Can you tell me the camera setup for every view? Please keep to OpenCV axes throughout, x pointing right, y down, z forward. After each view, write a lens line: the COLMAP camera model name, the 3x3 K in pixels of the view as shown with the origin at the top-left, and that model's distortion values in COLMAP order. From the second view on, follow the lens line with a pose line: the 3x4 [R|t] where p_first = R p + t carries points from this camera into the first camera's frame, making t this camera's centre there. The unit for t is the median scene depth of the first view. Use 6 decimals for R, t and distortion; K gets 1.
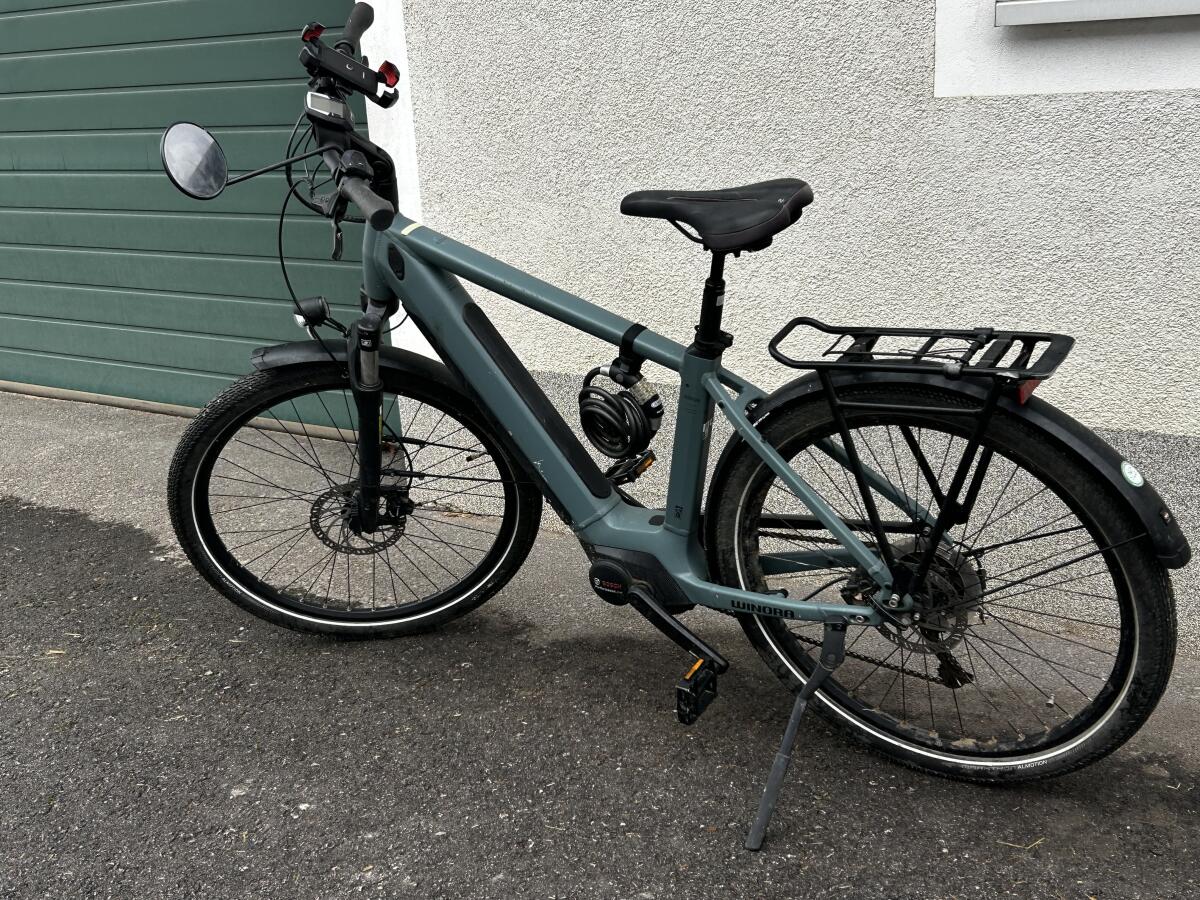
lens RADIAL K [[1461.2, 0, 600.0], [0, 1461.2, 450.0], [0, 0, 1]] dist [0.169206, -0.560585]
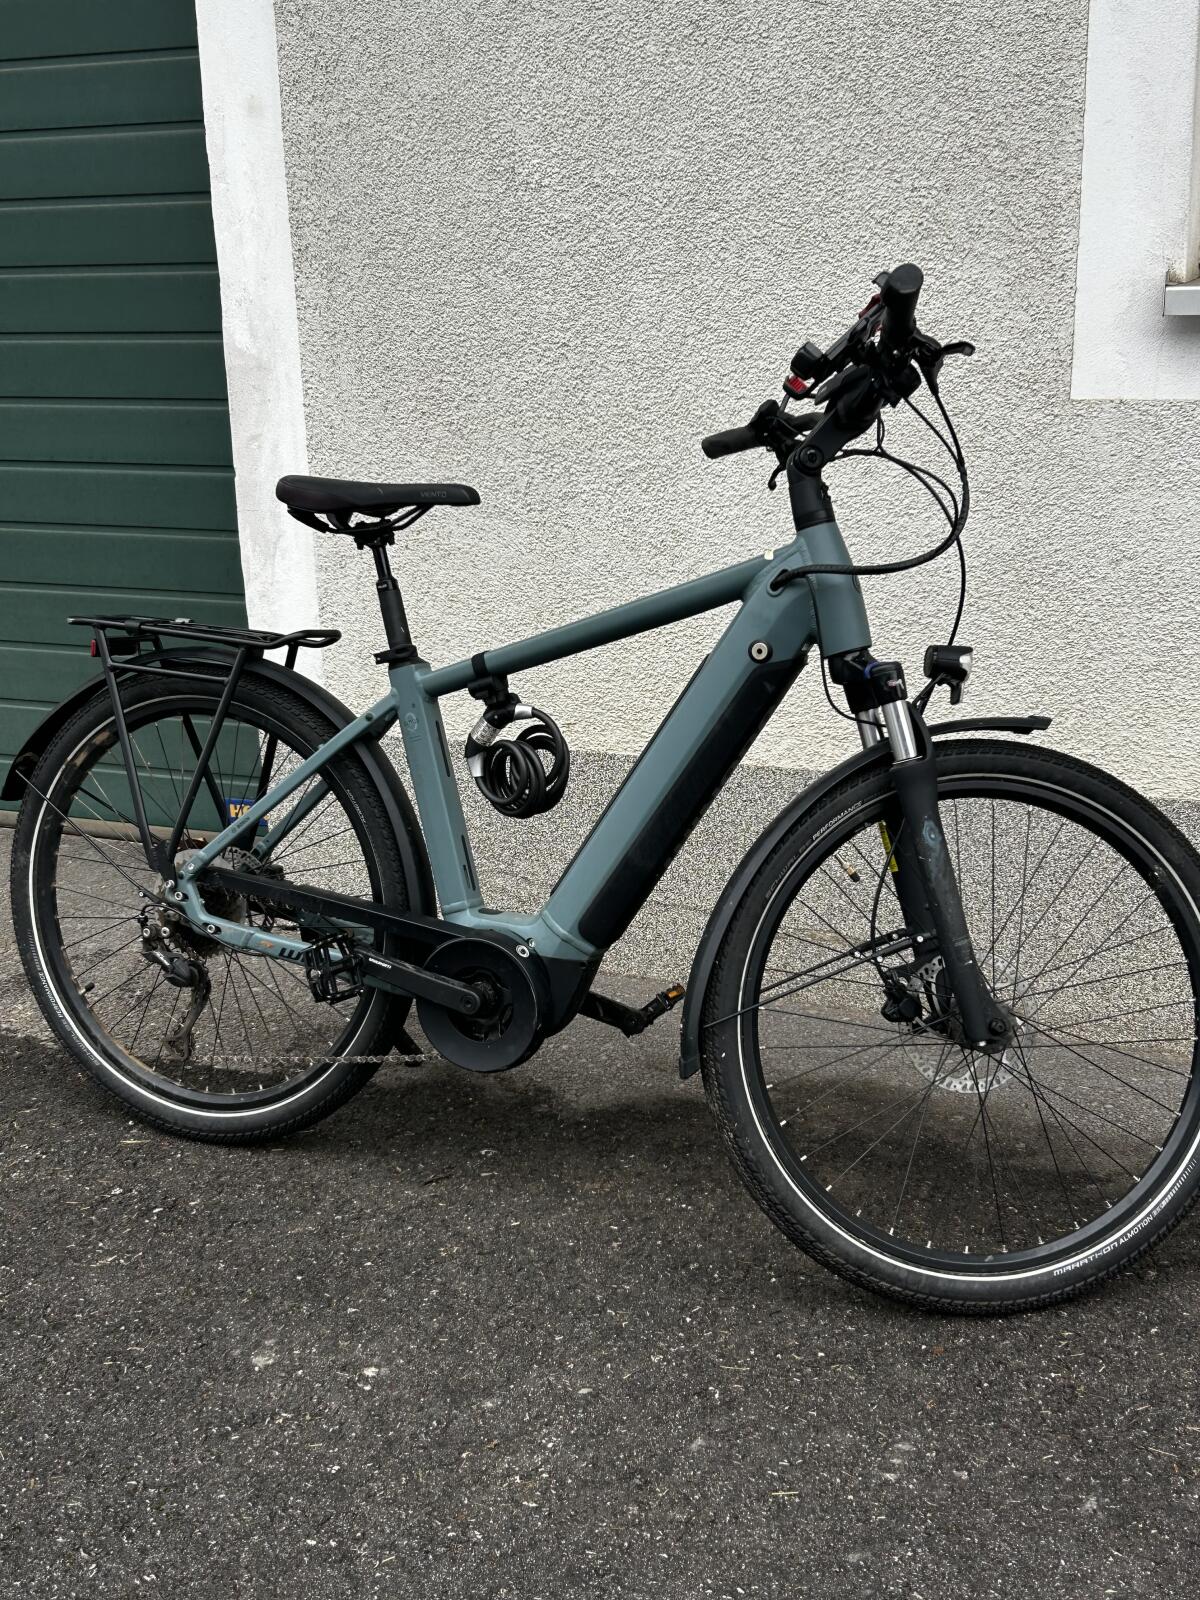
lens RADIAL K [[1948.2, 0, 600.0], [0, 1948.2, 800.0], [0, 0, 1]] dist [0.169206, -0.560585]
pose [[0.969585, -0.034203, 0.242354, -0.281388], [0.033193, 0.999415, 0.008247, -0.039030], [-0.242495, 0.000048, 0.970153, 0.029479]]
